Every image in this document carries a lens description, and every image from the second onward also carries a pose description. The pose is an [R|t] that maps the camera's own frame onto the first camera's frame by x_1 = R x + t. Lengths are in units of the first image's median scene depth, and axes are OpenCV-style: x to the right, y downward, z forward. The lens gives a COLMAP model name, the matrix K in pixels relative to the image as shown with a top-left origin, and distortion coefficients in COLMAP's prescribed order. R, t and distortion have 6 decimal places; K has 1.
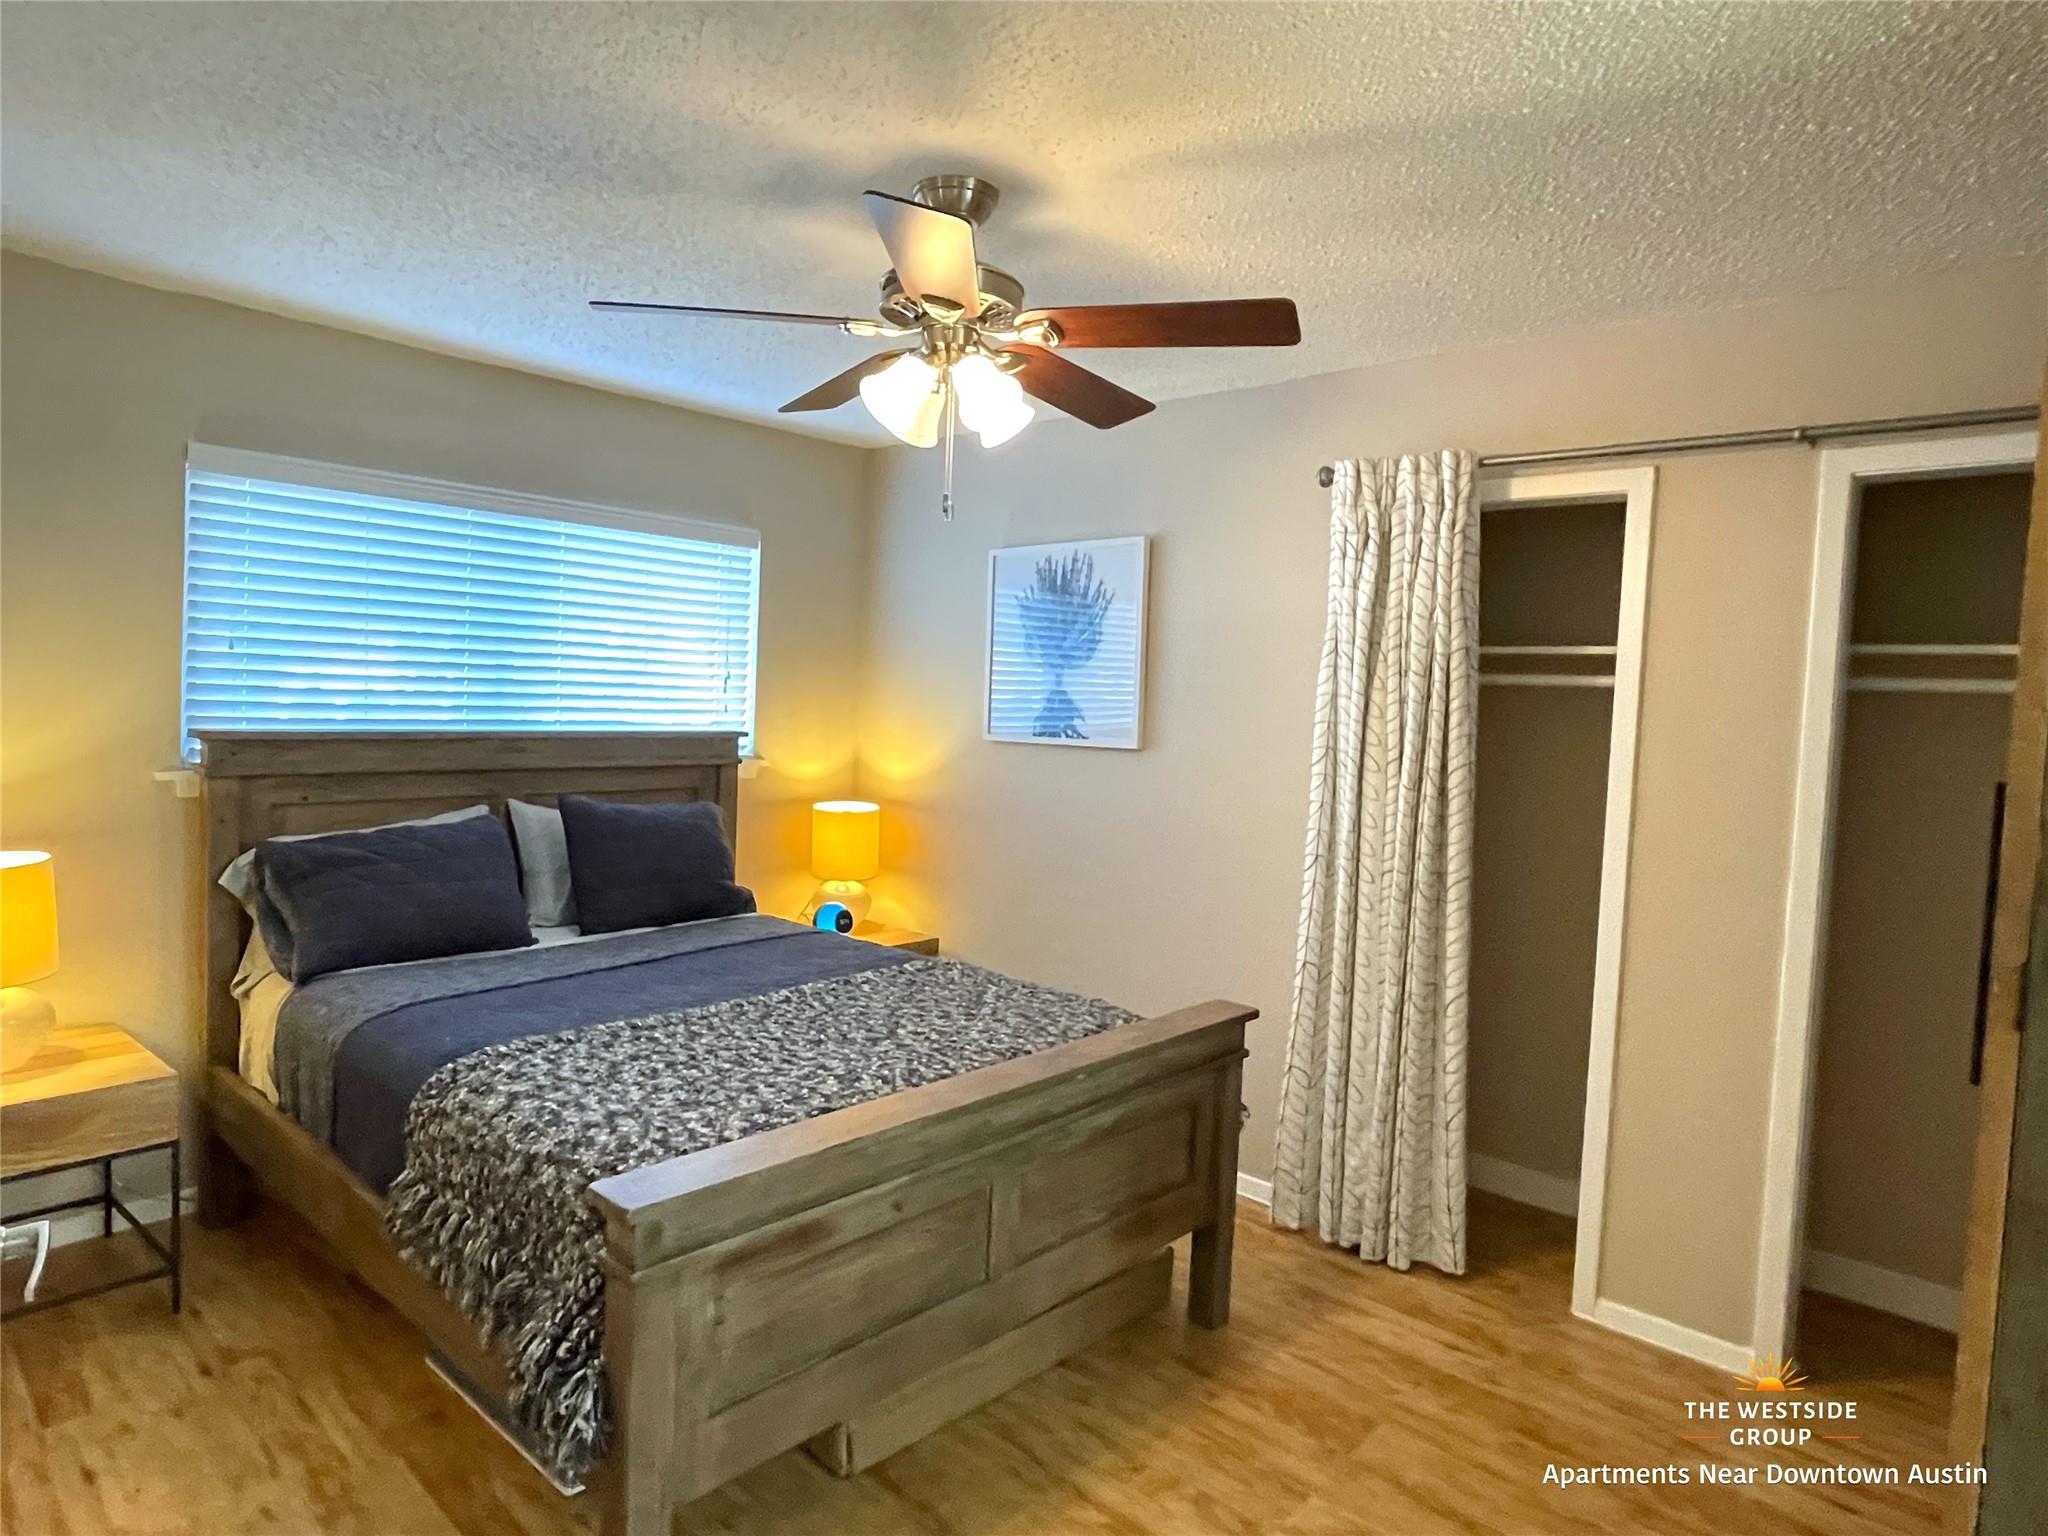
lens RADIAL K [[1194.5, 0, 1012.8], [0, 1194.5, 758.4], [0, 0, 1]] dist [0.022708, -0.000106]
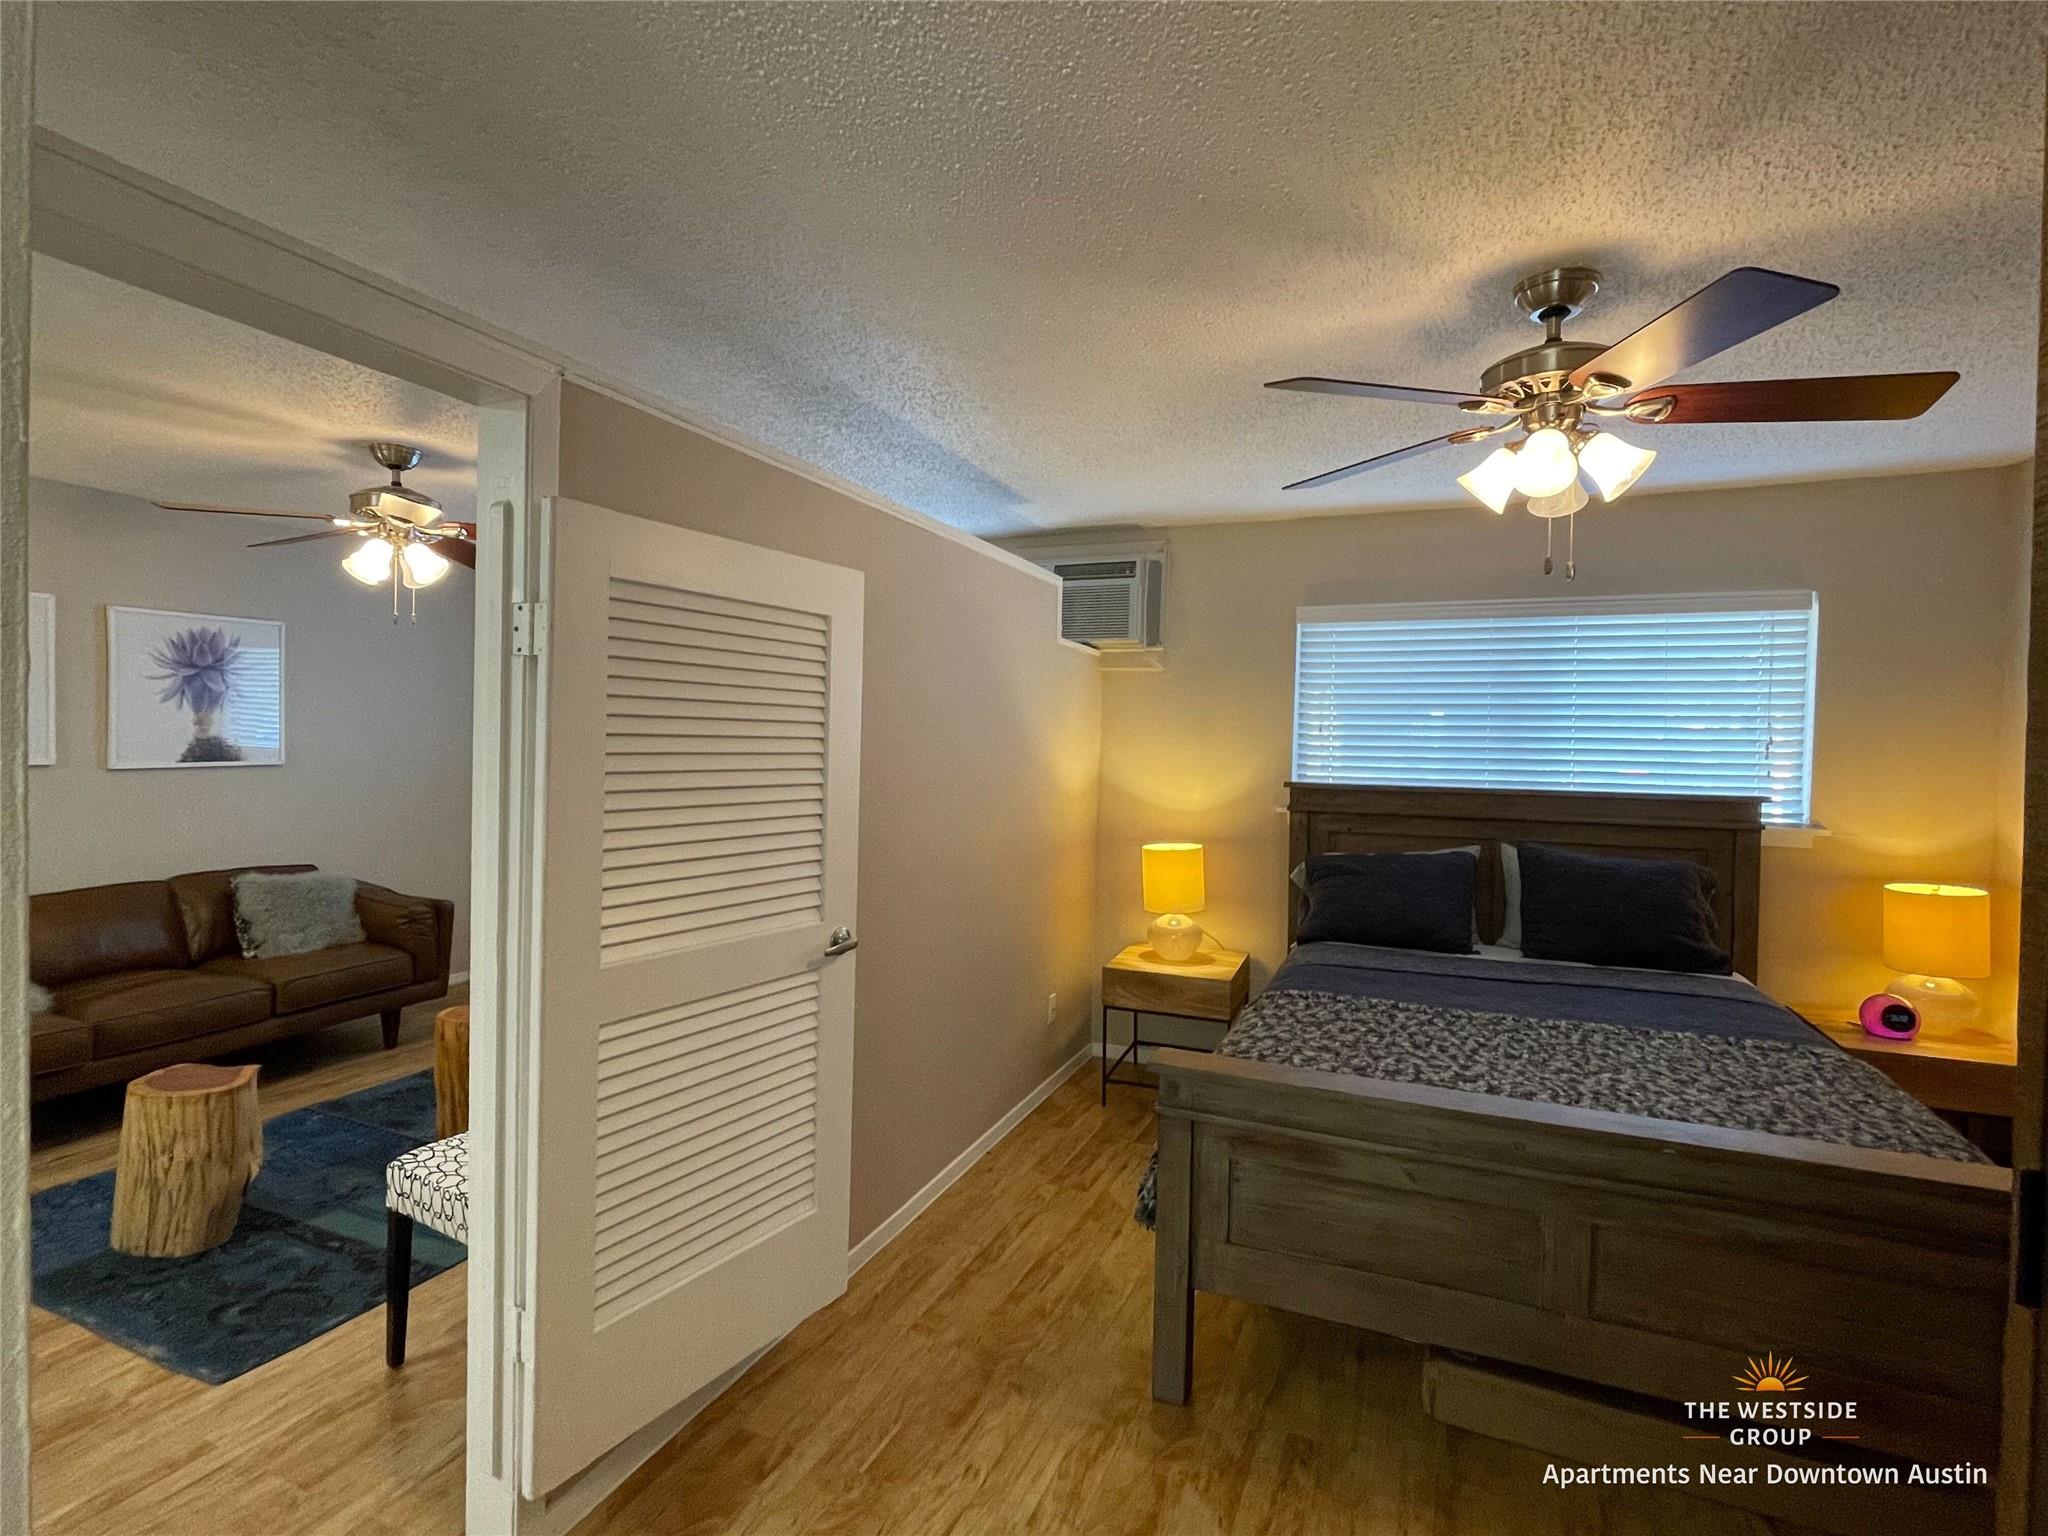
lens RADIAL K [[1018.1, 0, 1014.1], [0, 1018.1, 769.5], [0, 0, 1]] dist [-0.001189, -0.000144]
pose [[0.329908, -0.004517, -0.944002, 0.566242], [-0.057994, 0.998003, -0.025043, 0.018155], [0.942230, 0.063009, 0.328987, 0.219614]]
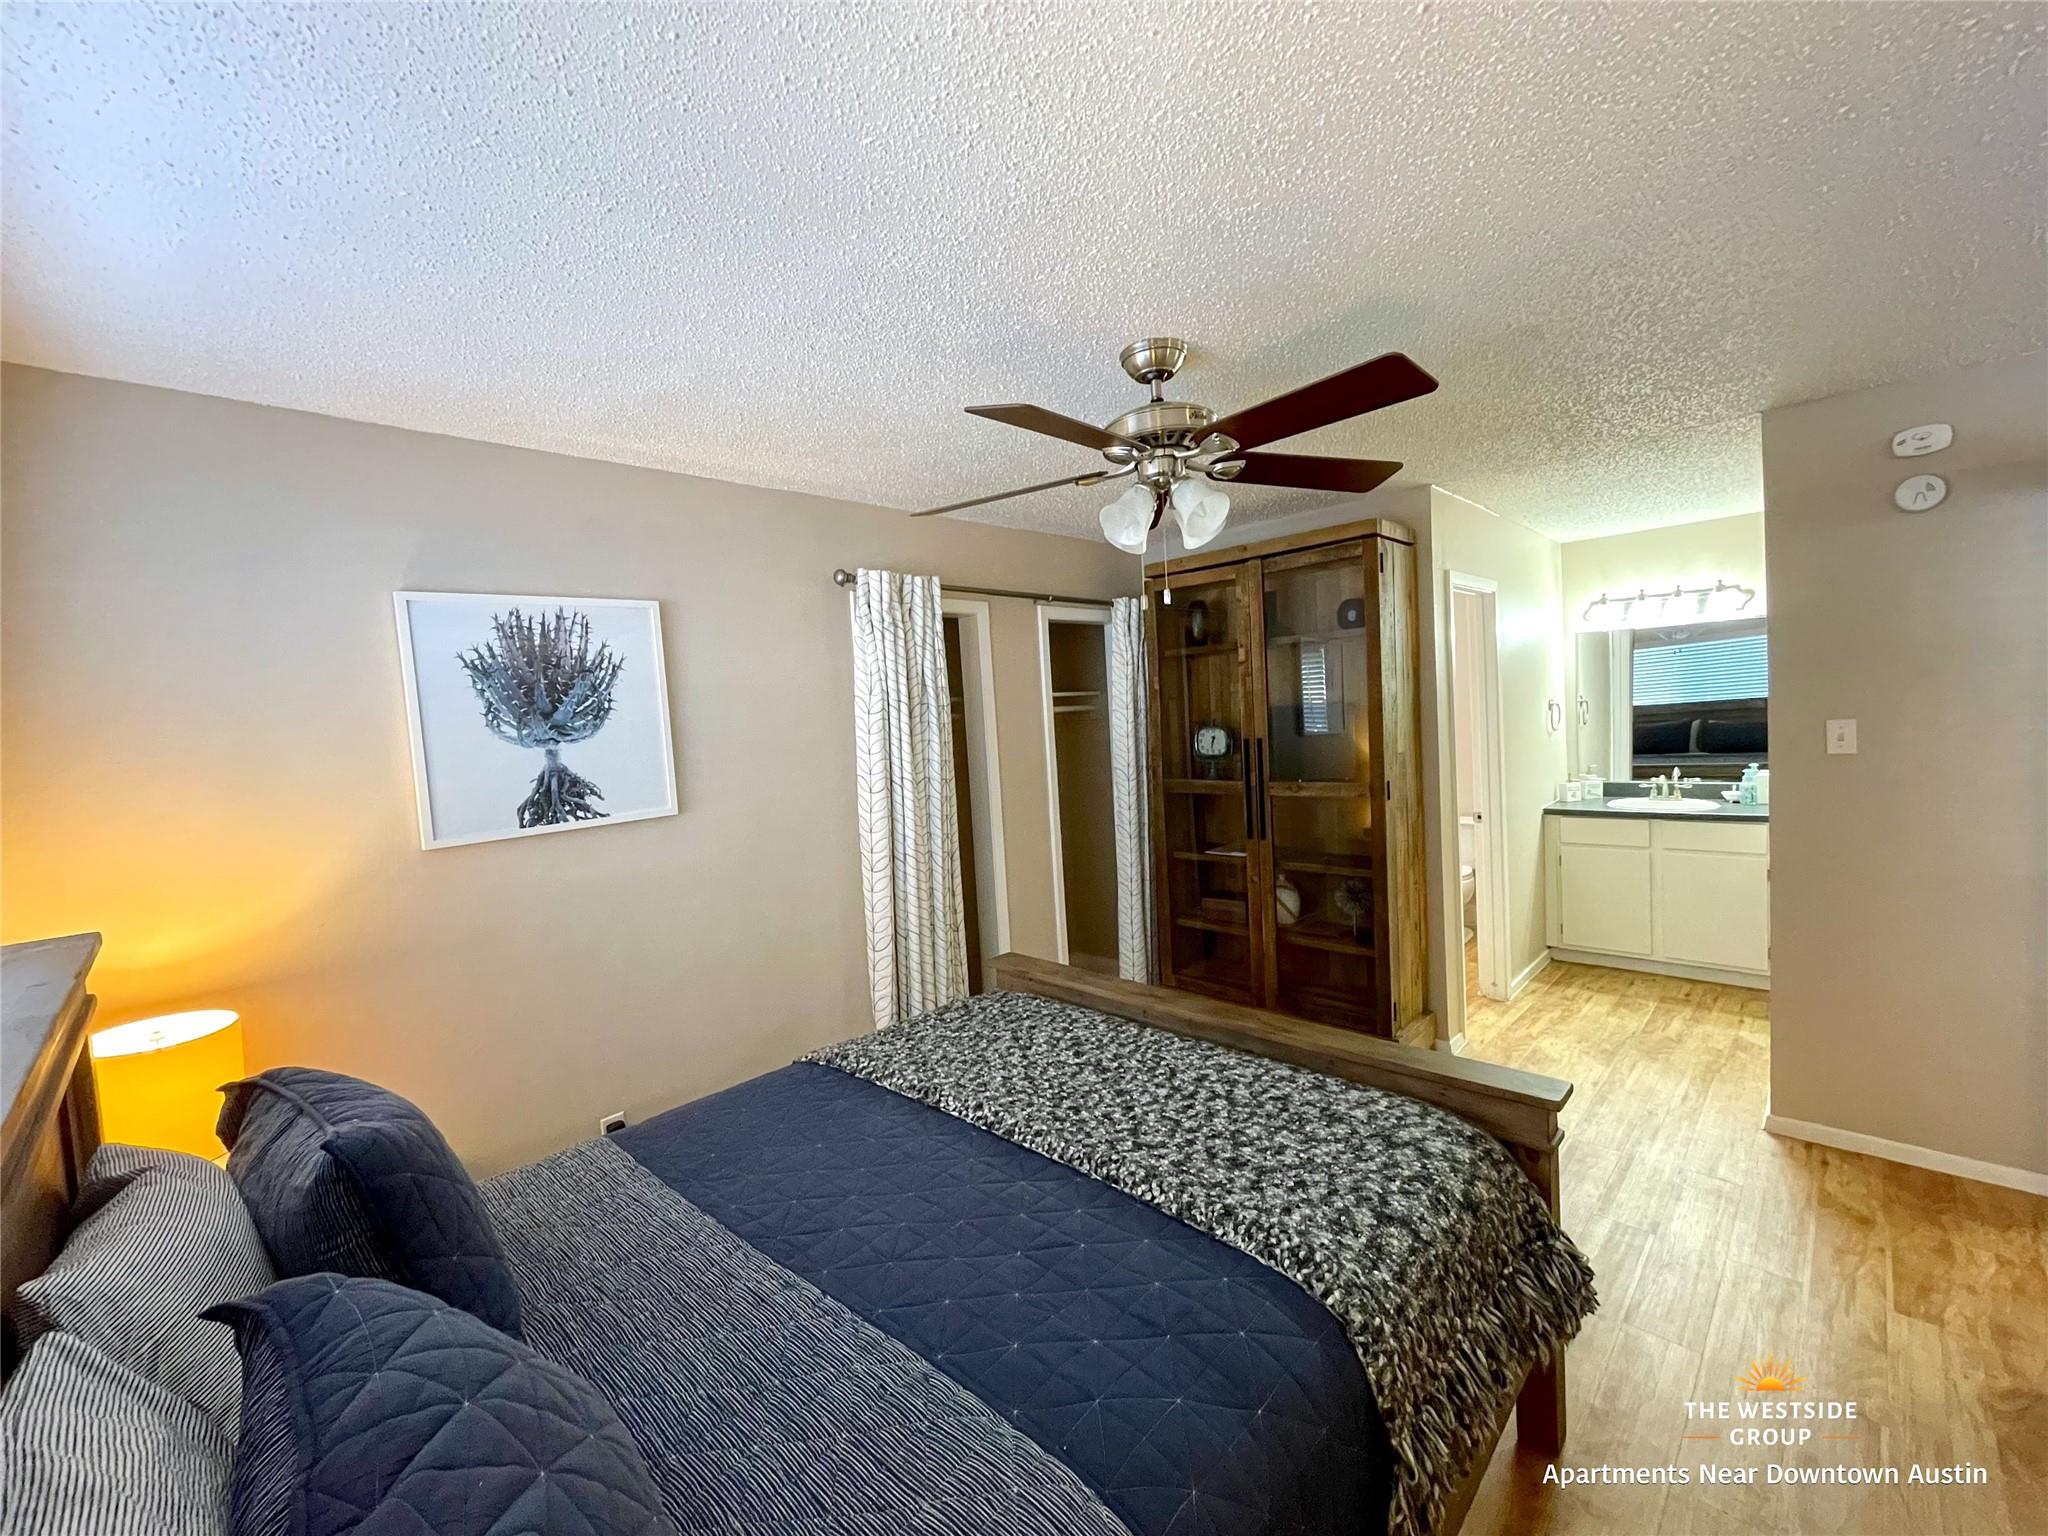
lens RADIAL K [[828.3, 0, 1020.3], [0, 828.3, 761.1], [0, 0, 1]] dist [0.002669, 0.000102]
pose [[0.047605, -0.100896, 0.993757, -0.828253], [0.116221, 0.988688, 0.094814, -0.122796], [-0.992082, 0.110982, 0.058793, 0.978595]]
